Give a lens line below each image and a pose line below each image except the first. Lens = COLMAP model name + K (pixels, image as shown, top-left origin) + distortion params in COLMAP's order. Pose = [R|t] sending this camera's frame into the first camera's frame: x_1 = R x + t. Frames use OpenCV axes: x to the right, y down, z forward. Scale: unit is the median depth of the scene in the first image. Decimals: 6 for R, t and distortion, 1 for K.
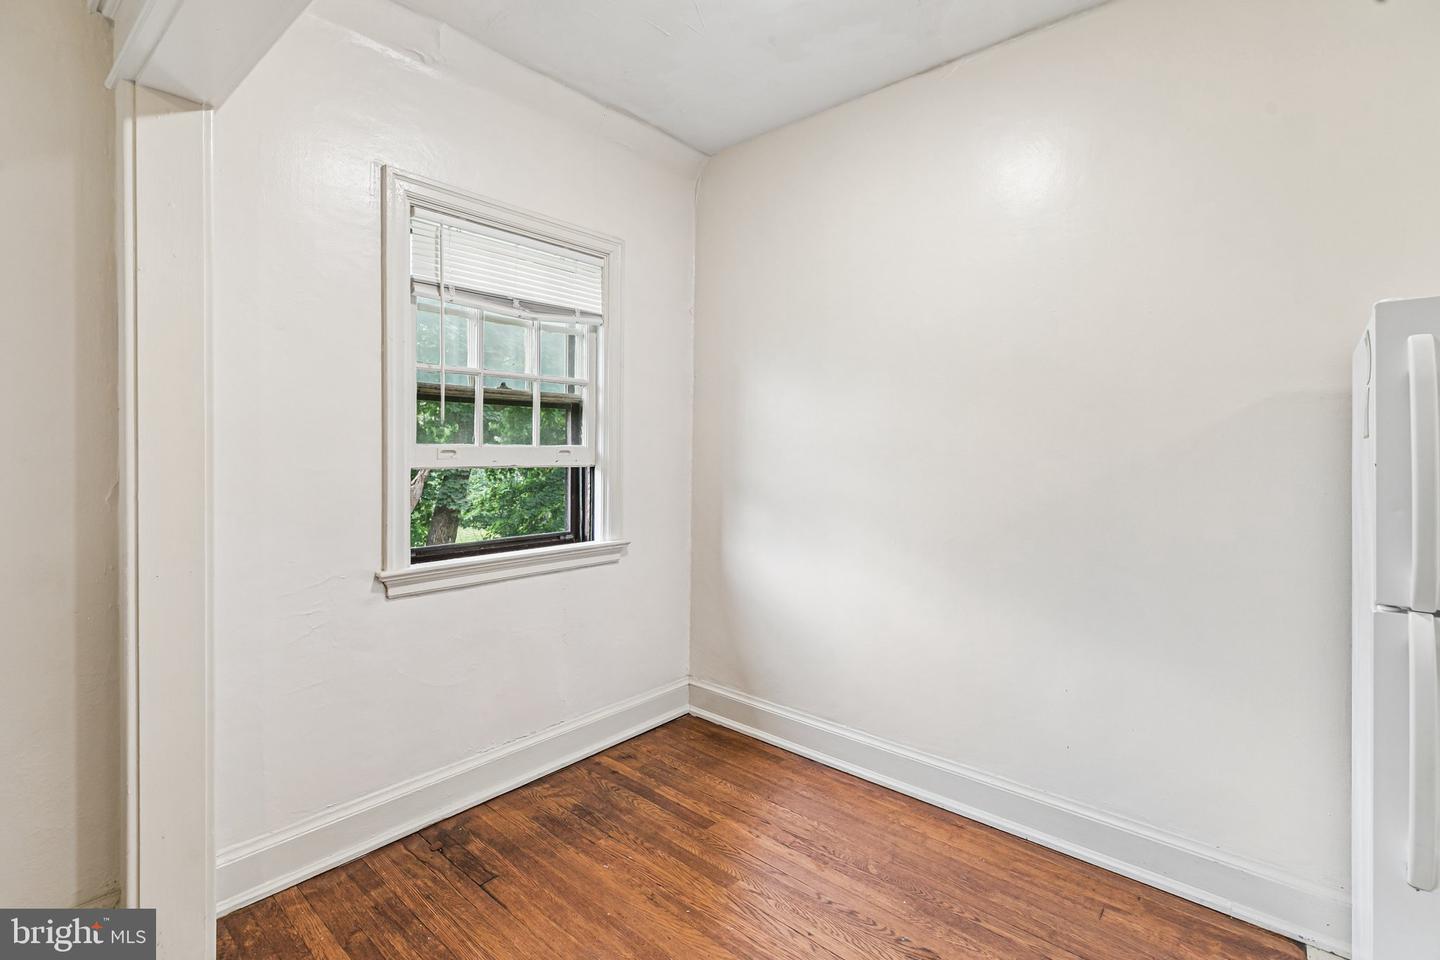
lens RADIAL K [[666.1, 0, 711.9], [0, 666.1, 457.2], [0, 0, 1]] dist [0.001462, 0.000347]
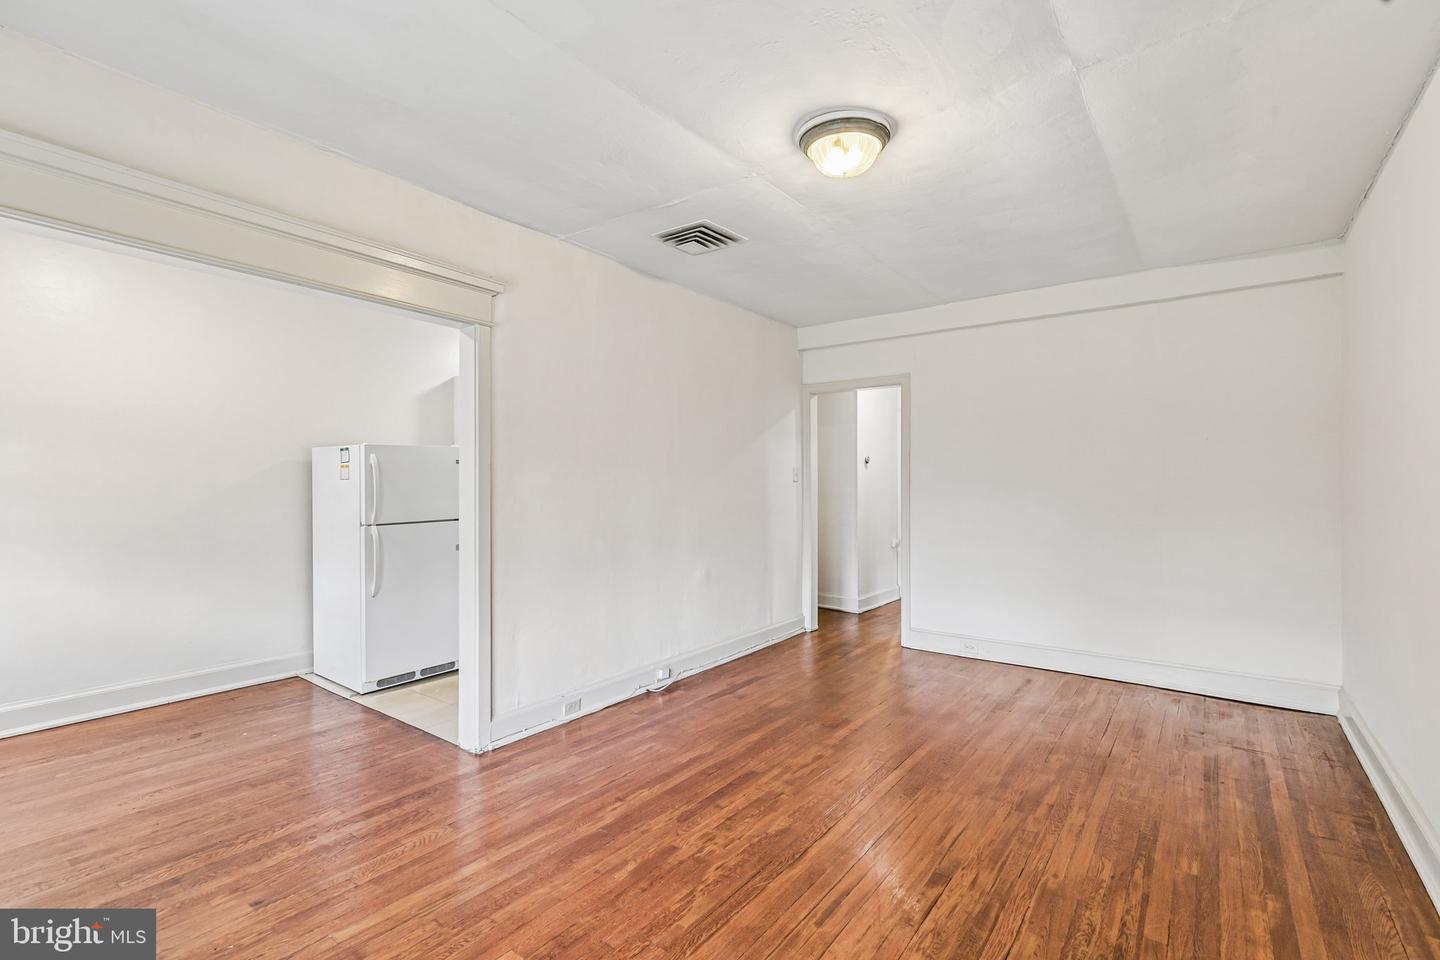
lens RADIAL K [[657.3, 0, 711.0], [0, 657.3, 472.5], [0, 0, 1]] dist [0.001831, 0.000205]
pose [[-0.071847, 0.003587, 0.997409, -1.213685], [0.014641, 0.999890, -0.002541, -0.015434], [-0.997308, 0.014421, -0.071891, -0.289031]]
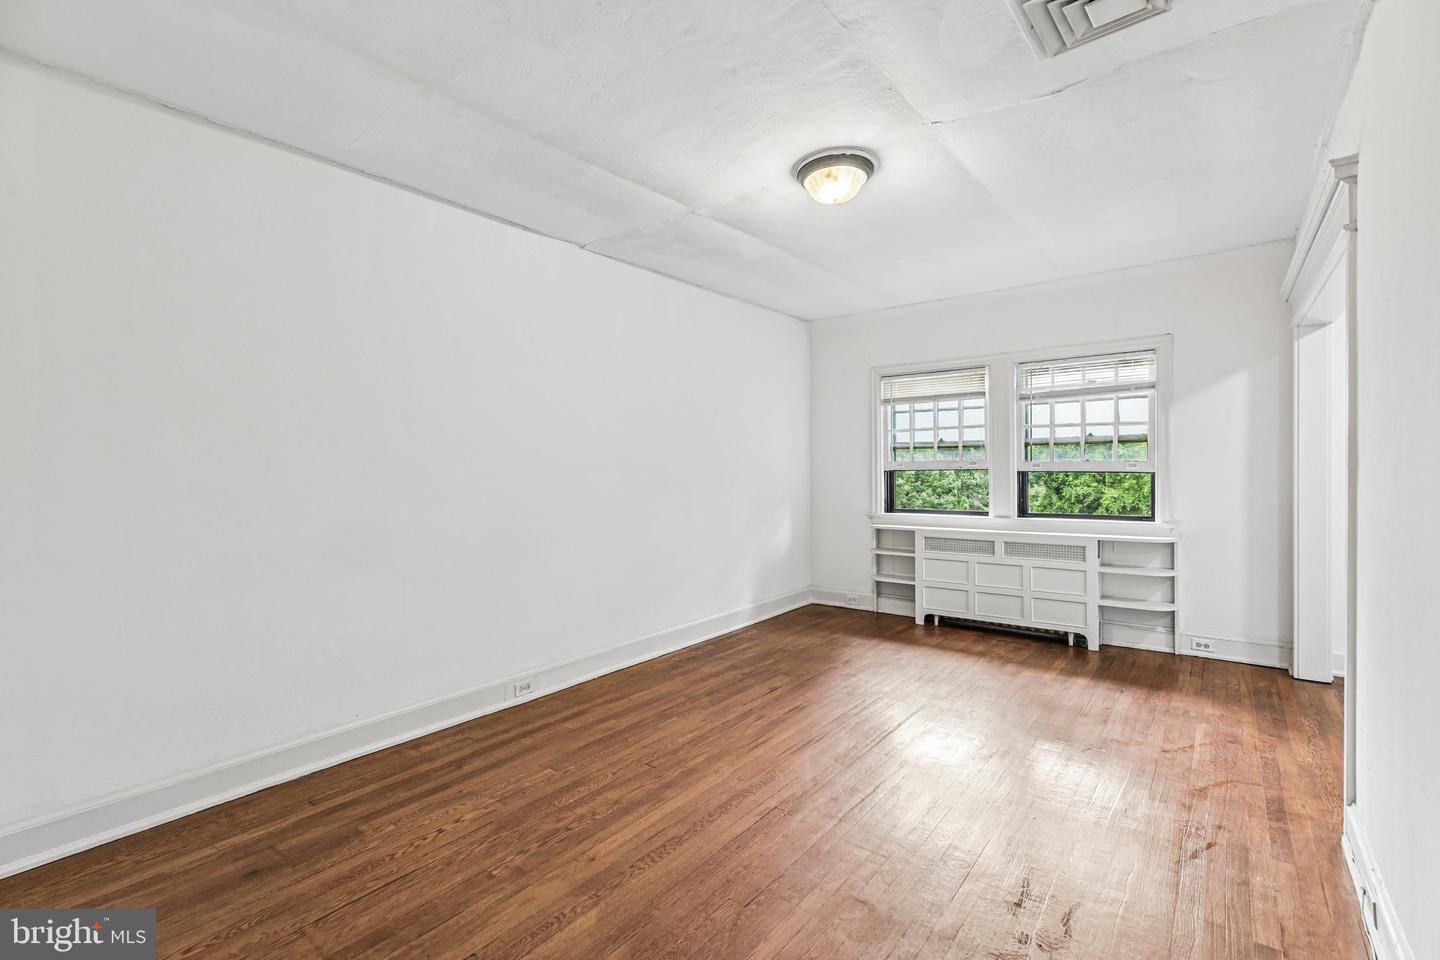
lens RADIAL K [[647.6, 0, 709.3], [0, 647.6, 473.3], [0, 0, 1]] dist [0.002351, -0.004398]
pose [[0.044810, -0.000494, -0.998995, 0.935753], [-0.006244, 0.999980, -0.000774, 0.020016], [0.998976, 0.006273, 0.044806, -0.849860]]
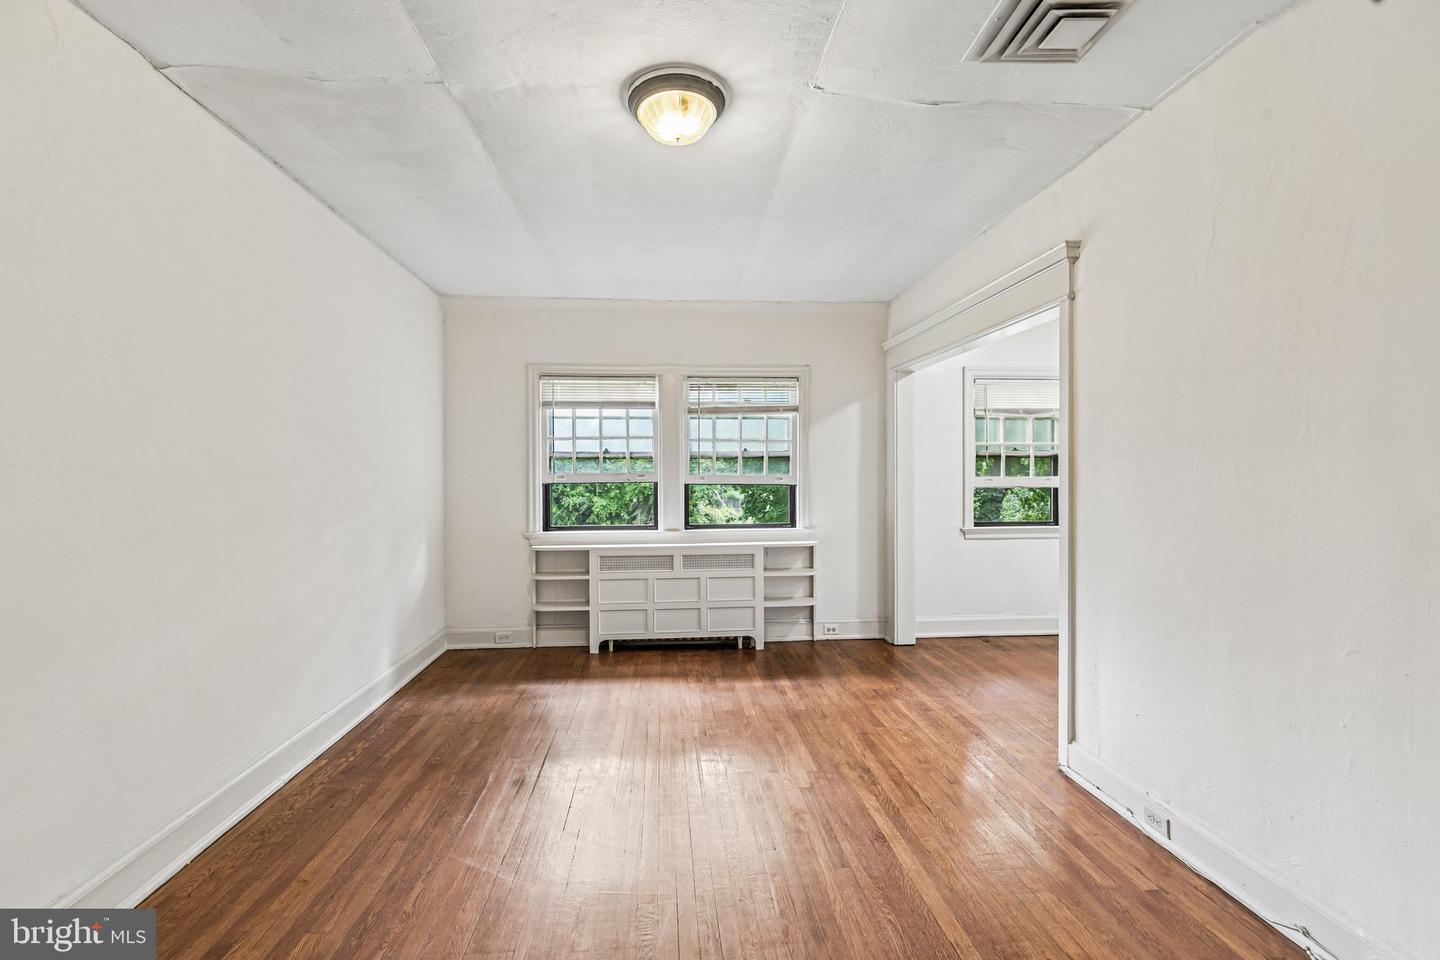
lens RADIAL K [[648.3, 0, 713.7], [0, 648.3, 481.3], [0, 0, 1]] dist [0.000336, -0.000635]
pose [[0.717280, -0.005791, -0.696761, 0.451045], [-0.000758, 0.999958, -0.009092, 0.016298], [0.696785, 0.007050, 0.717246, -1.190748]]
